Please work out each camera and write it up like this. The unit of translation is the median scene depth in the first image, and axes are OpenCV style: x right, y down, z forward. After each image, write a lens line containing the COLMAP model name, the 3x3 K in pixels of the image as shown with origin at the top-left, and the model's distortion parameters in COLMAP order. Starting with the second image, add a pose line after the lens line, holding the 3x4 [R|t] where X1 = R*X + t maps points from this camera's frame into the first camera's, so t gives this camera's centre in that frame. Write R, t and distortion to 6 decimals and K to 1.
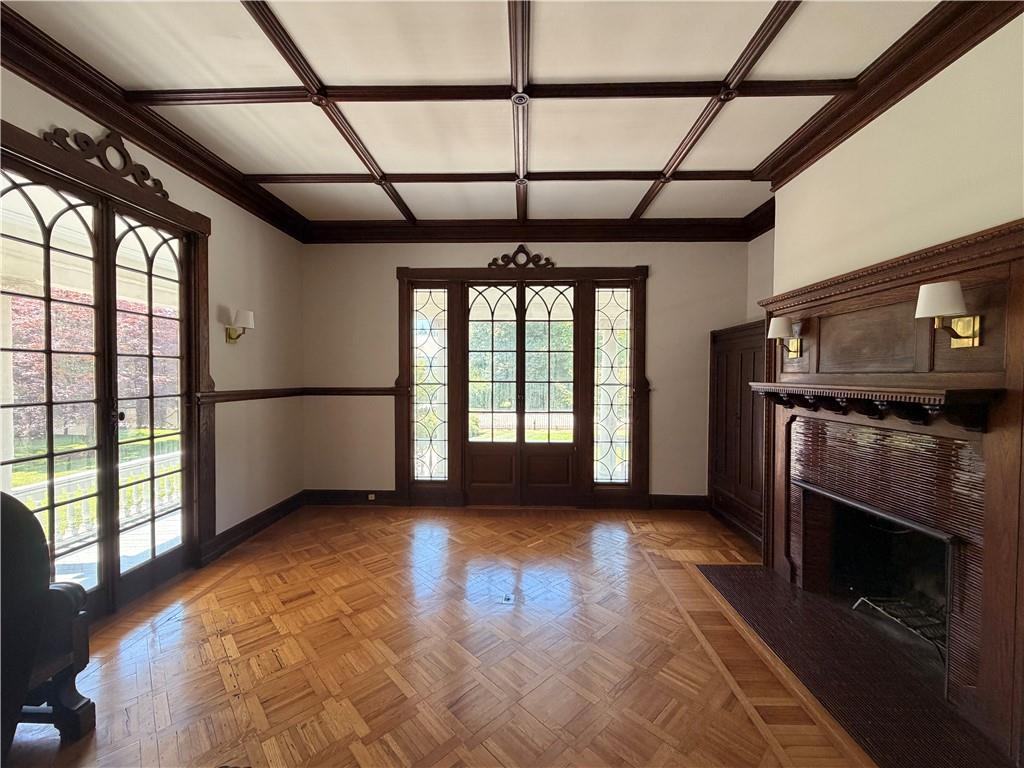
lens RADIAL K [[409.1, 0, 508.5], [0, 409.1, 384.5], [0, 0, 1]] dist [-0.000660, 0.000069]
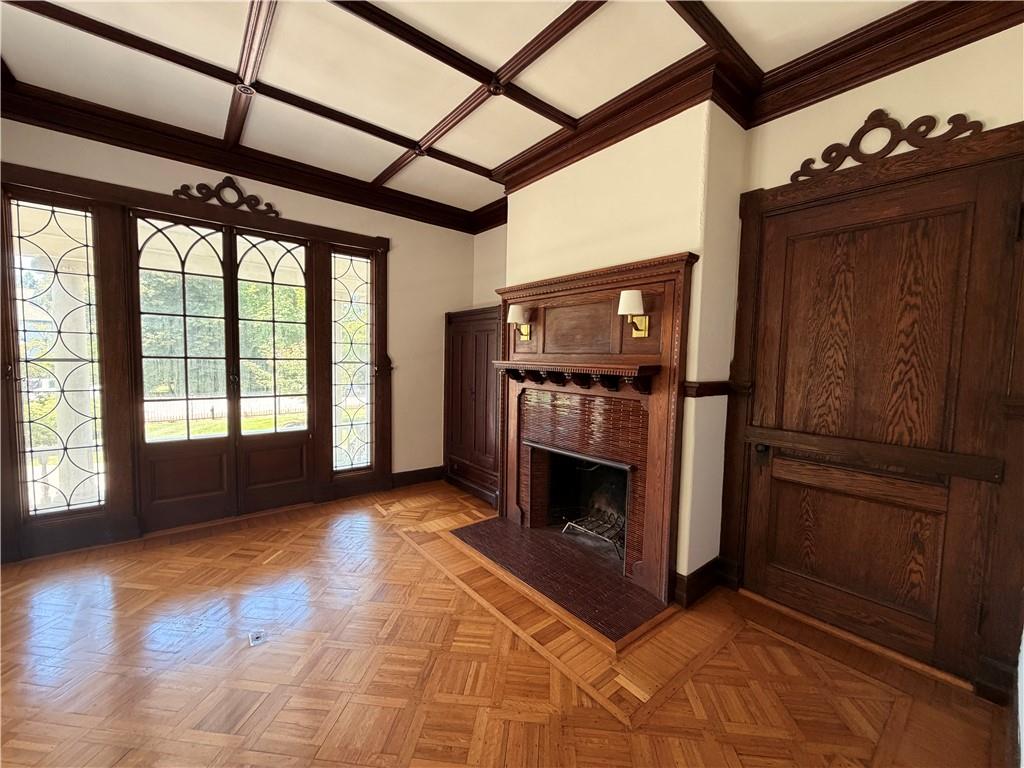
lens RADIAL K [[409.1, 0, 509.0], [0, 409.1, 384.5], [0, 0, 1]] dist [-0.000660, 0.000069]
pose [[0.759901, -0.029882, 0.649352, -0.099698], [-0.003058, 0.998767, 0.049540, 0.003793], [-0.650032, -0.039631, 0.758873, 0.094321]]
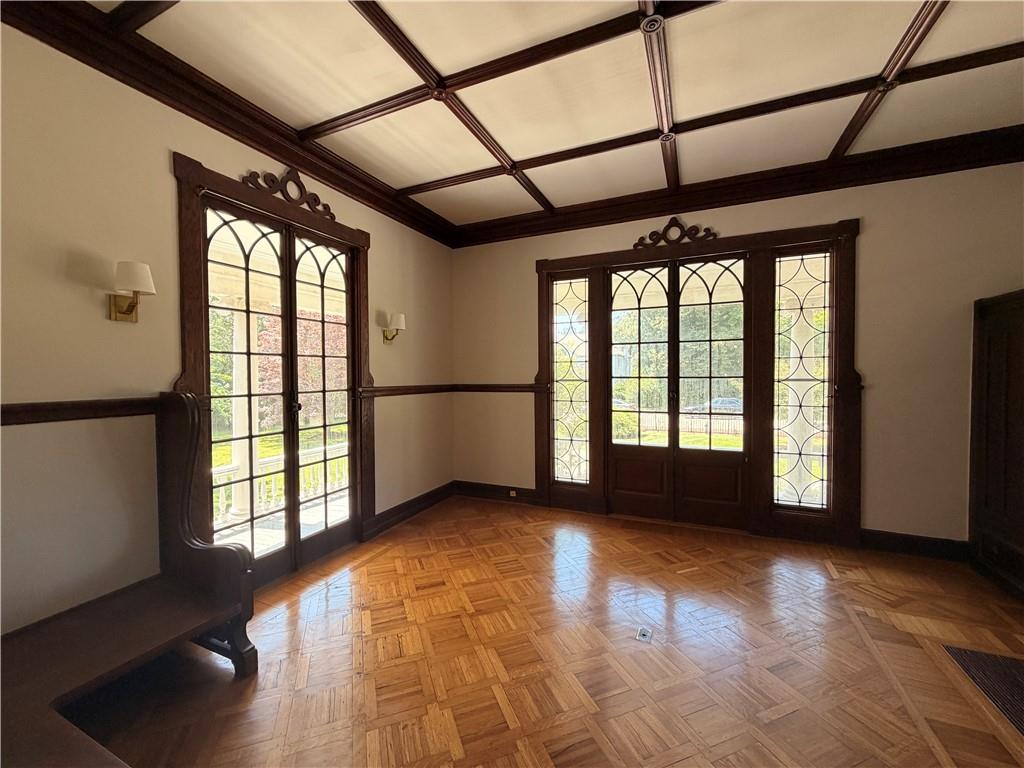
lens RADIAL K [[409.1, 0, 508.1], [0, 409.1, 384.4], [0, 0, 1]] dist [-0.000660, 0.000069]
pose [[0.923241, -0.001071, -0.384220, 0.050754], [0.001795, 0.999997, 0.001526, 0.008159], [0.384218, -0.002099, 0.923240, 0.096172]]
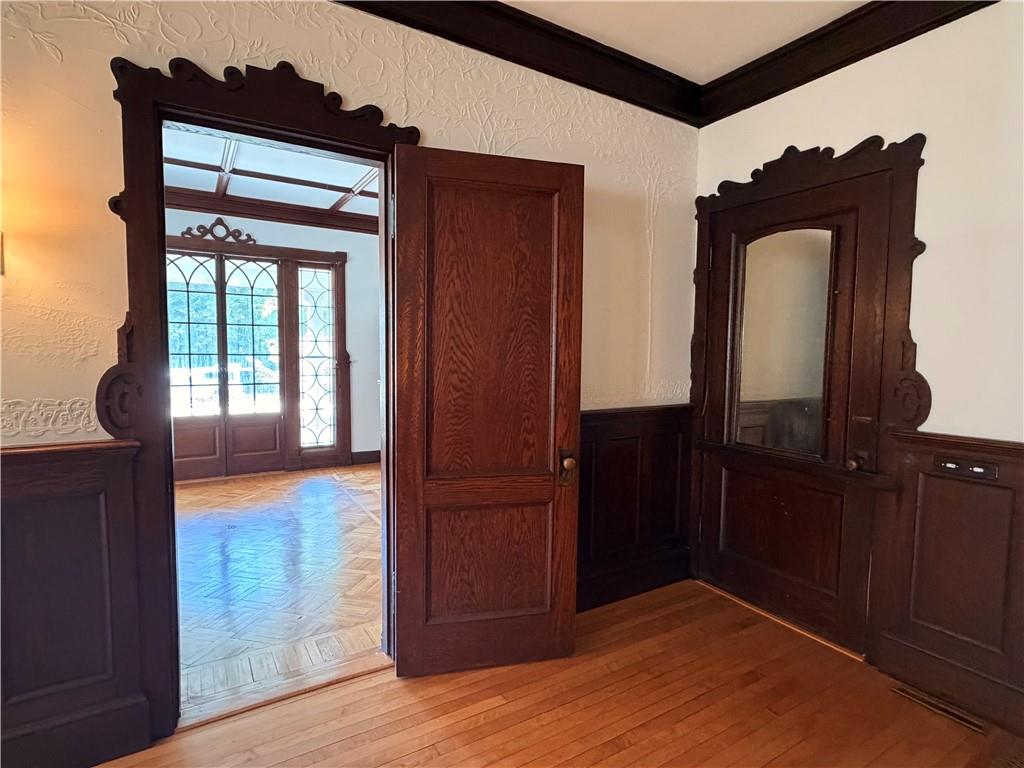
lens RADIAL K [[534.4, 0, 510.0], [0, 534.4, 388.1], [0, 0, 1]] dist [-0.000679, 0.000891]
pose [[0.835635, -0.032639, 0.548315, -0.134352], [0.004390, 0.998598, 0.052752, 0.013011], [-0.549268, -0.041674, 0.834607, -0.638976]]
